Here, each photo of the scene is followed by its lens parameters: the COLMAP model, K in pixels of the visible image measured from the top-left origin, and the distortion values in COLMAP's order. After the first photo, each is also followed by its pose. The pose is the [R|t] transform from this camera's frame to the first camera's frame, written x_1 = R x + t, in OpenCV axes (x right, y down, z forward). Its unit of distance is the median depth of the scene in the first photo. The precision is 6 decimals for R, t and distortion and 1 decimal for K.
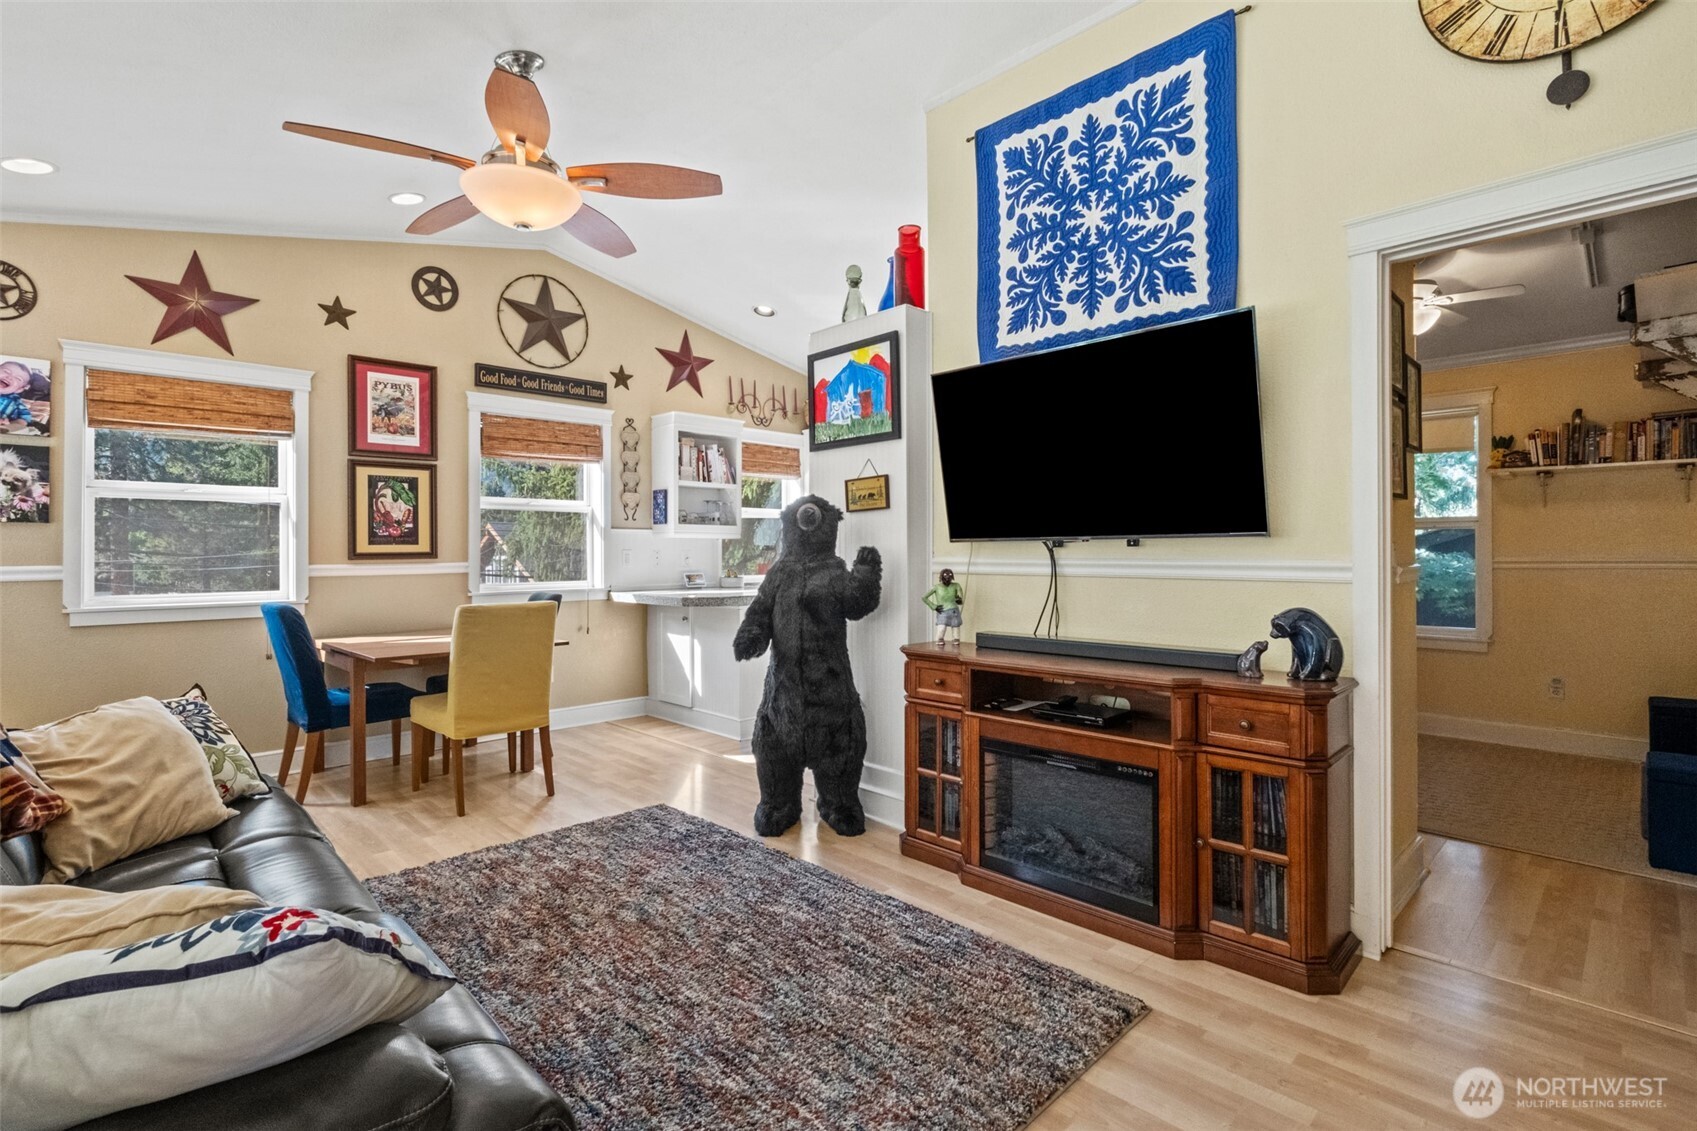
lens RADIAL K [[783.8, 0, 813.2], [0, 783.8, 549.9], [0, 0, 1]] dist [-0.005901, -0.001305]
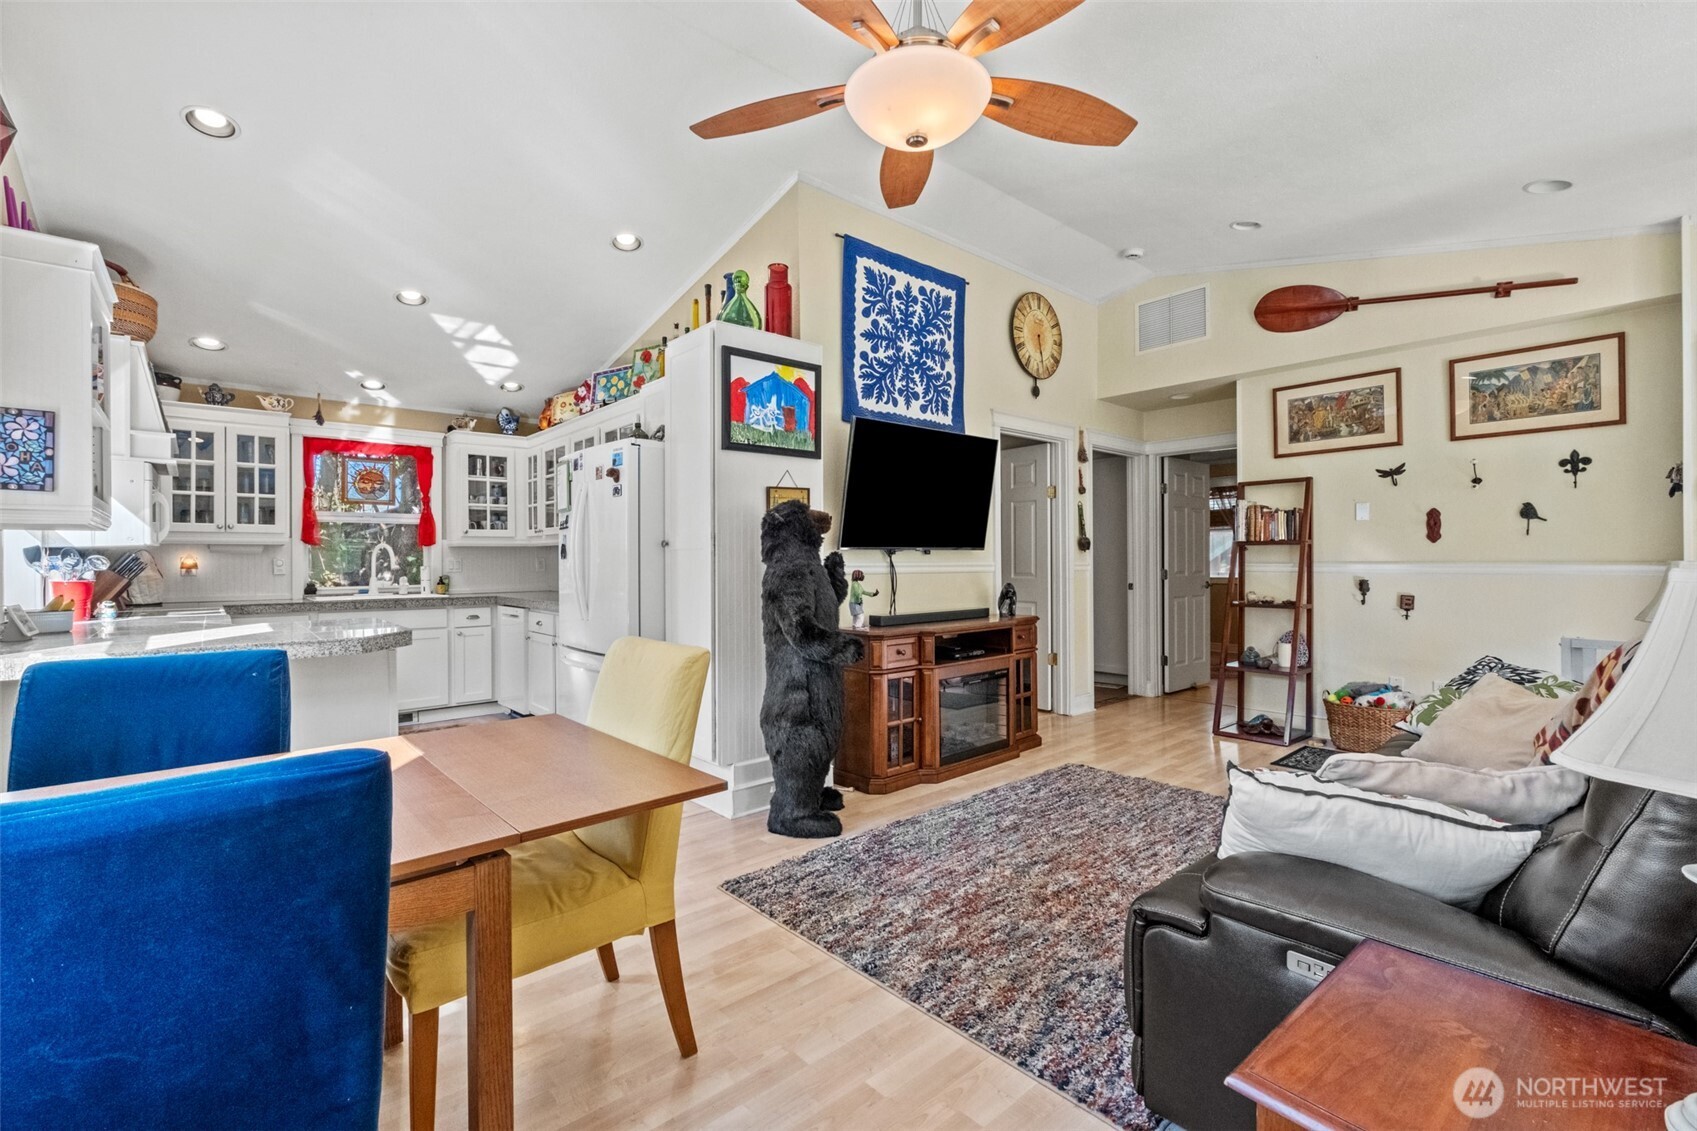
lens RADIAL K [[748.5, 0, 845.1], [0, 748.5, 561.8], [0, 0, 1]] dist [-0.010216, 0.000938]
pose [[0.029307, 0.002814, 0.999566, -1.058742], [0.001157, 0.999995, -0.002850, 0.014285], [-0.999570, 0.001240, 0.029304, 0.986871]]
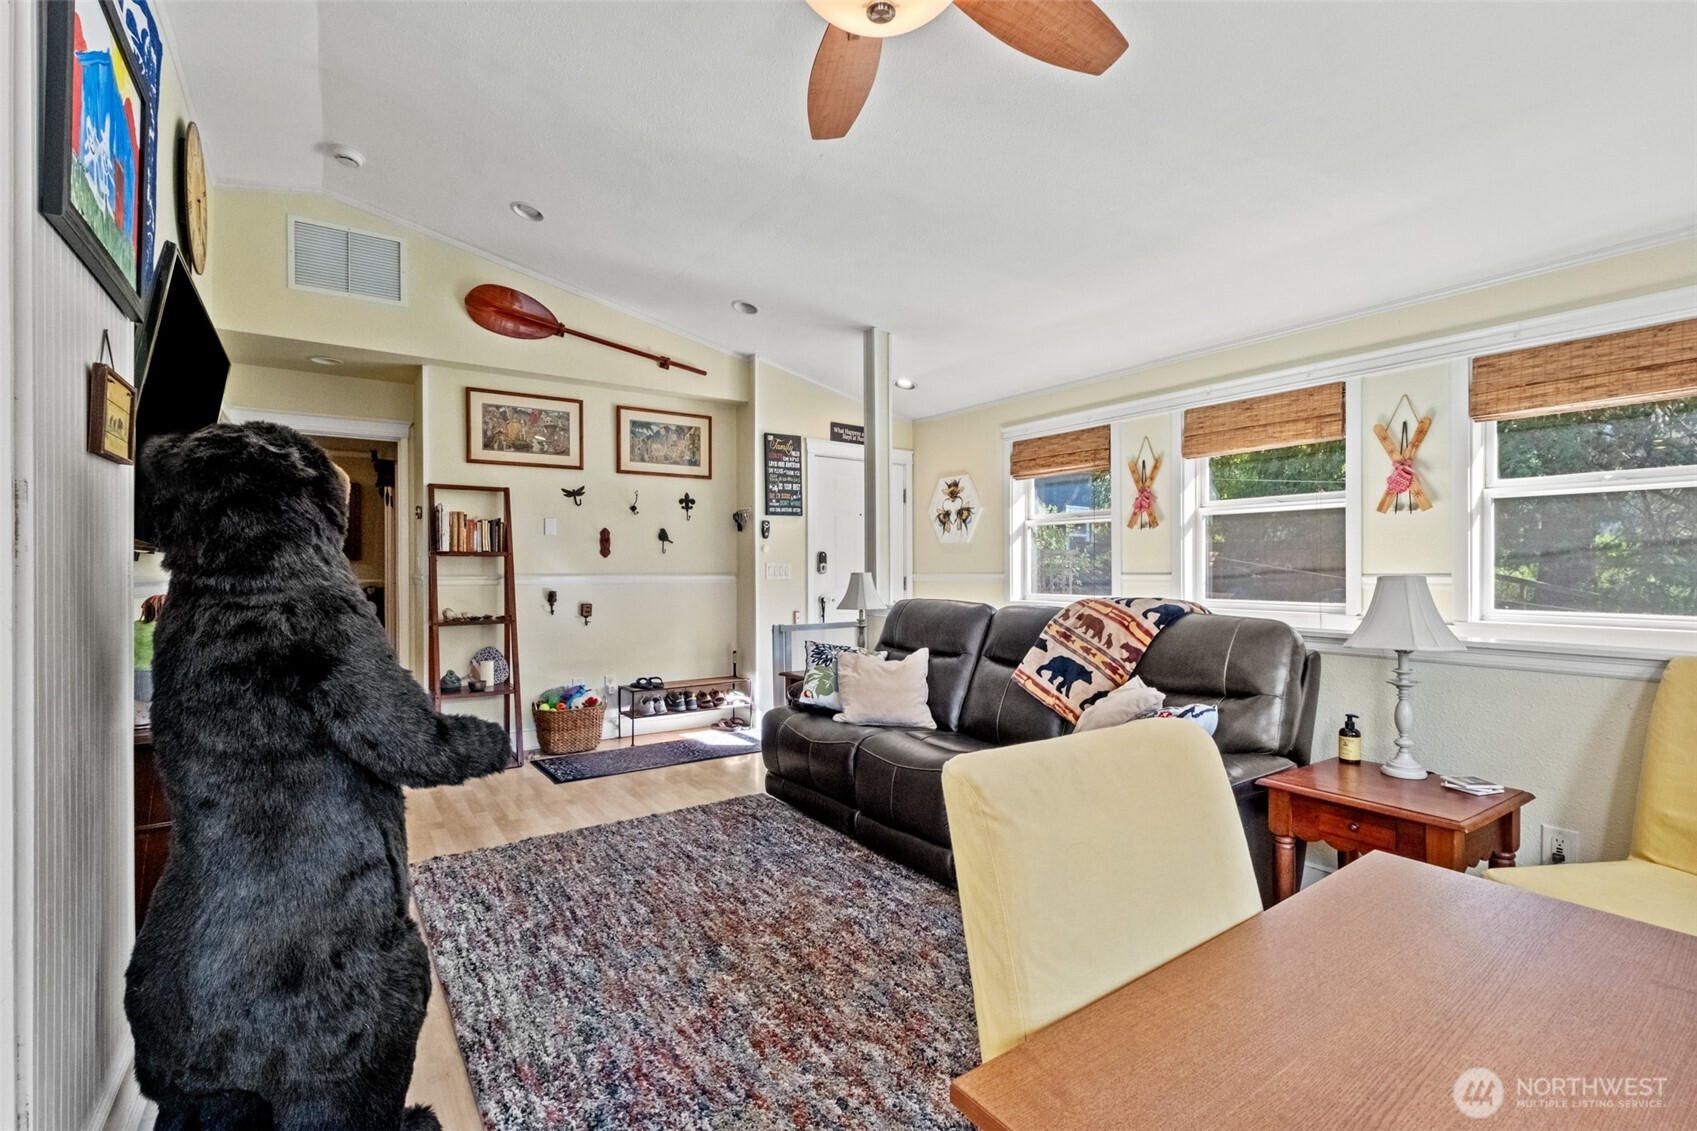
lens RADIAL K [[748.5, 0, 855.6], [0, 748.5, 568.1], [0, 0, 1]] dist [-0.010216, 0.000938]
pose [[-0.991277, 0.007201, 0.131600, -0.399670], [0.006846, 0.999972, -0.003150, 0.008037], [-0.131619, -0.002221, -0.991298, 1.468979]]
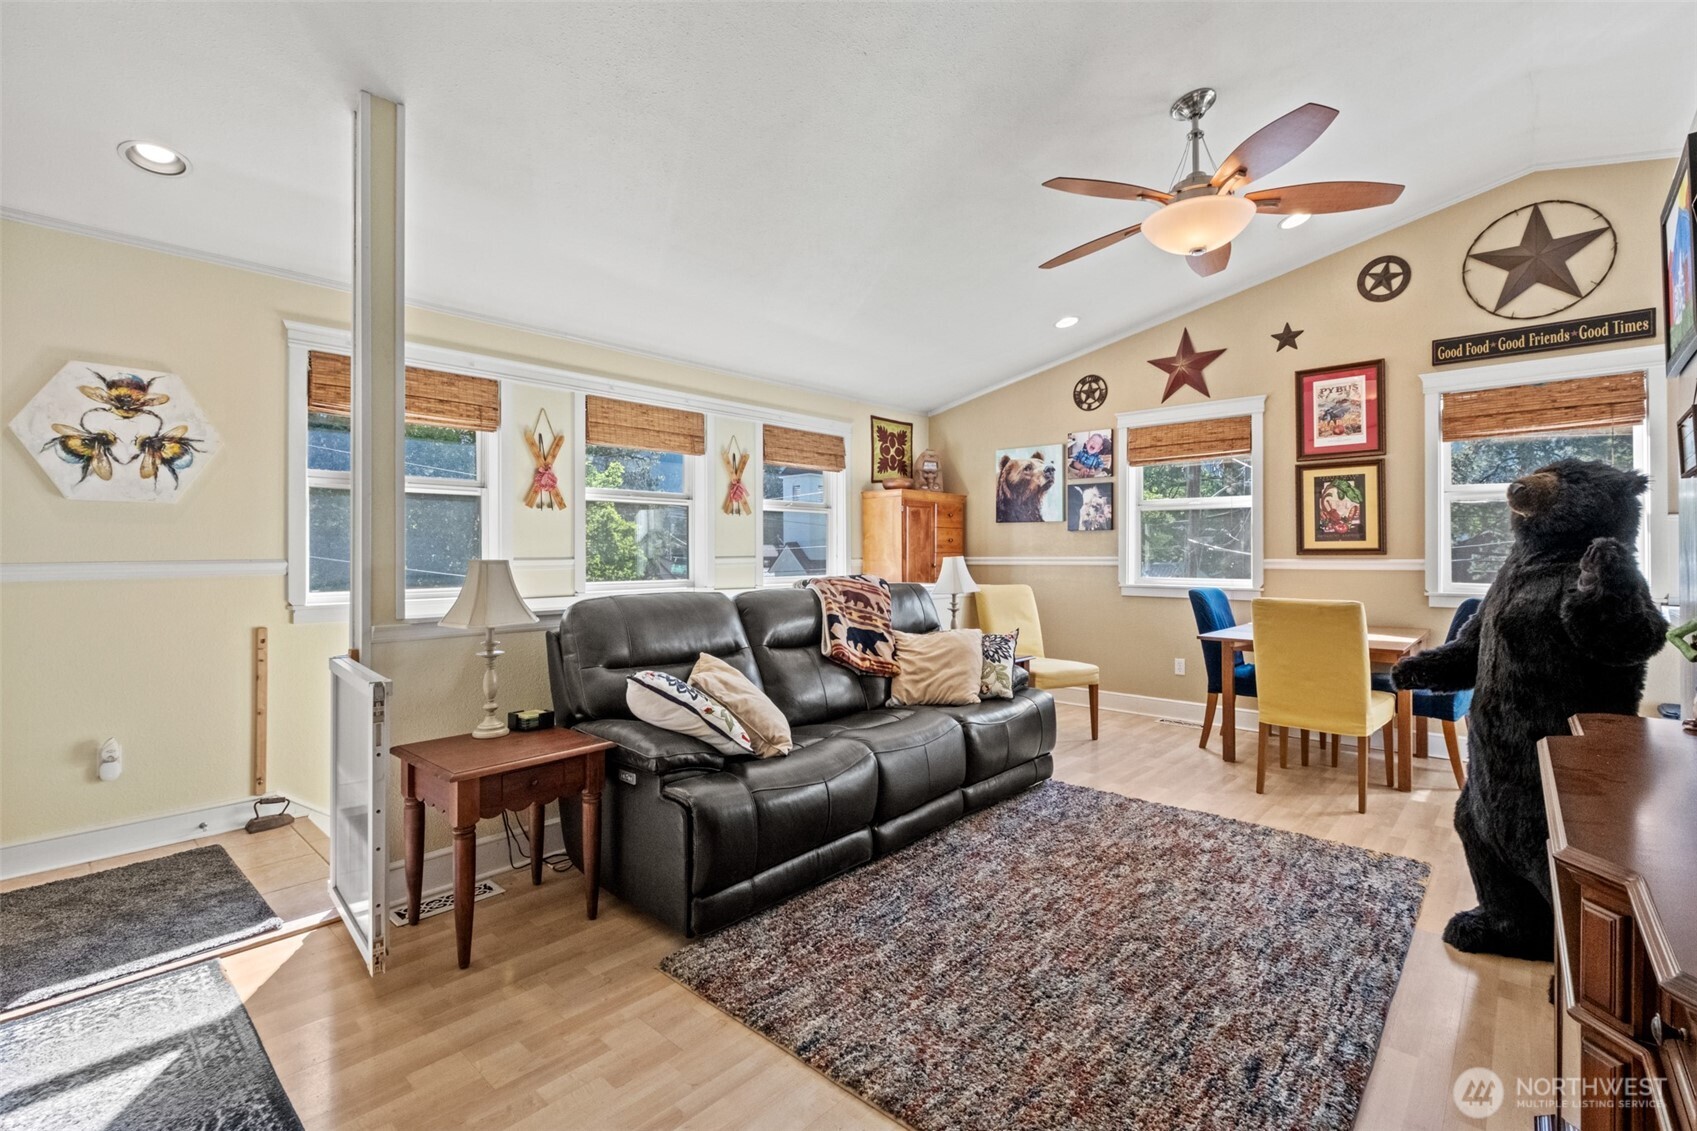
lens RADIAL K [[748.5, 0, 868.7], [0, 748.5, 546.4], [0, 0, 1]] dist [-0.010216, 0.000938]
pose [[0.089654, -0.002362, -0.995970, 0.588672], [0.003613, 0.999991, -0.002047, 0.000536], [0.995966, -0.003415, 0.089661, 0.417884]]
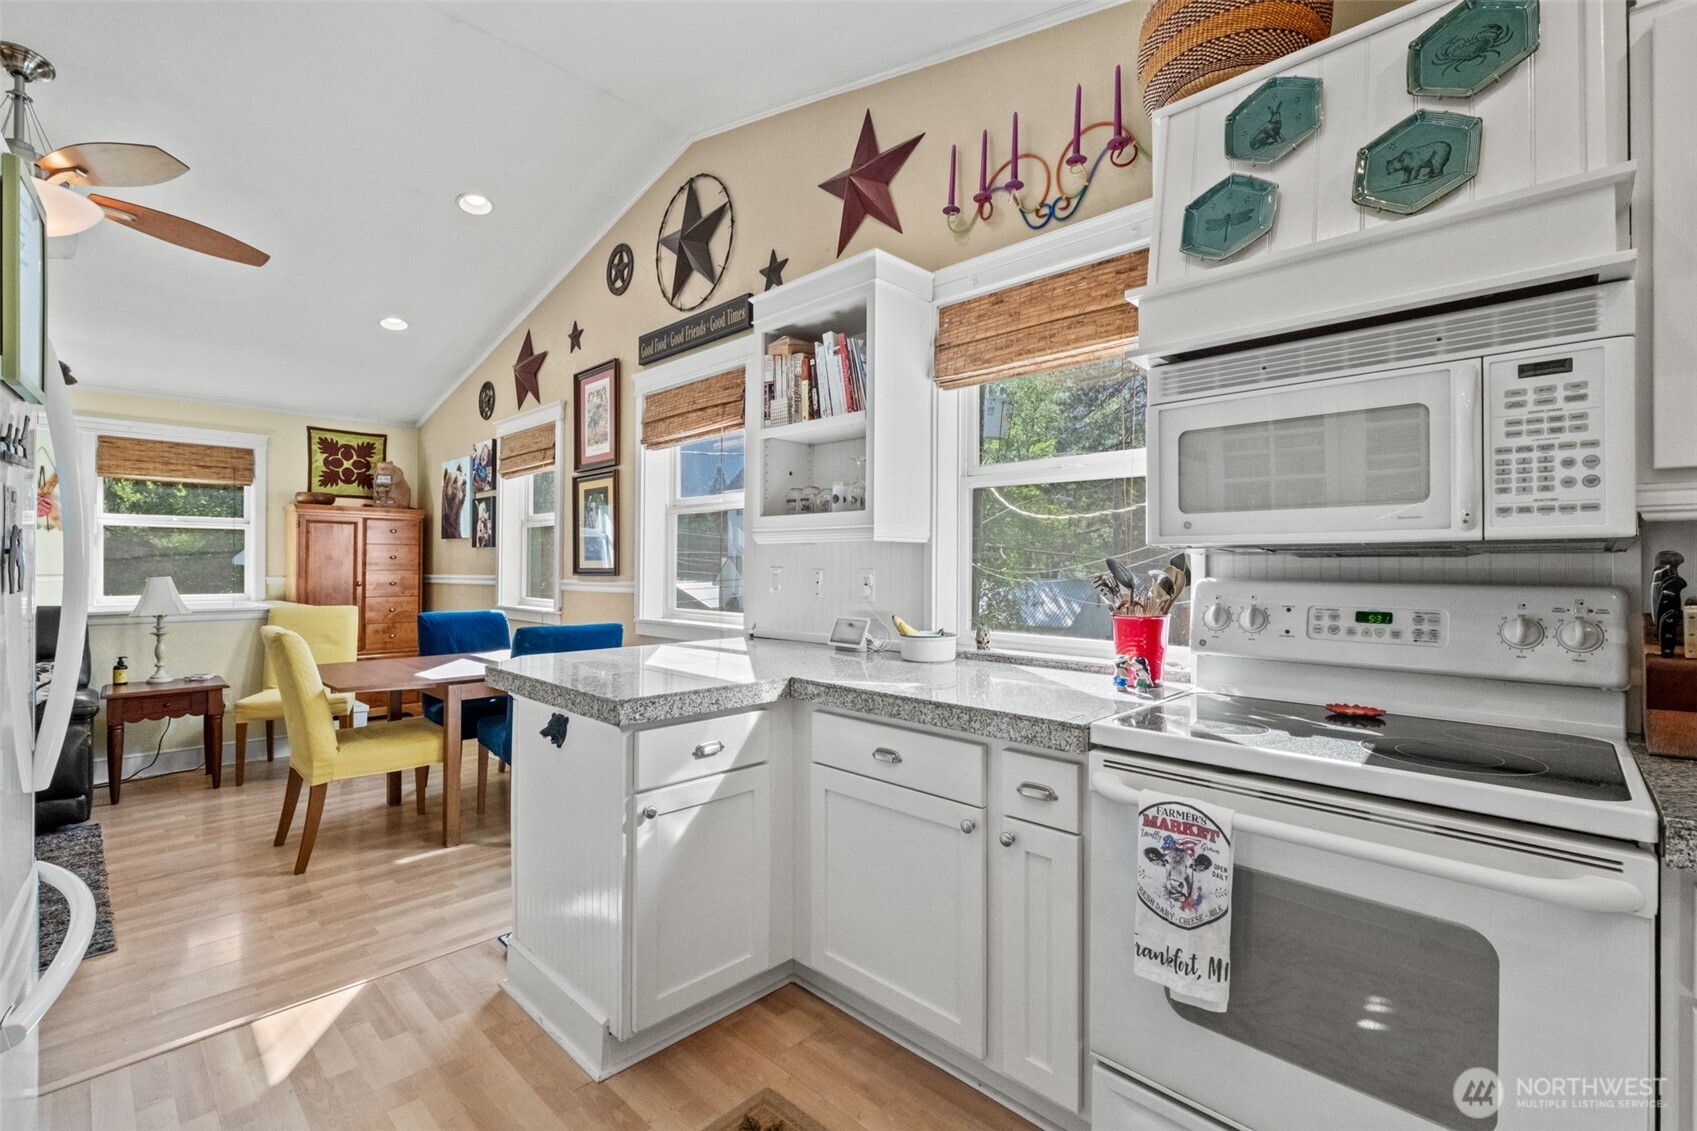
lens RADIAL K [[748.5, 0, 839.2], [0, 748.5, 560.6], [0, 0, 1]] dist [-0.010216, 0.000938]
pose [[0.056264, -0.003382, -0.998410, 0.560720], [0.000535, 0.999994, -0.003357, -0.005701], [0.998416, -0.000345, 0.056265, 1.829203]]
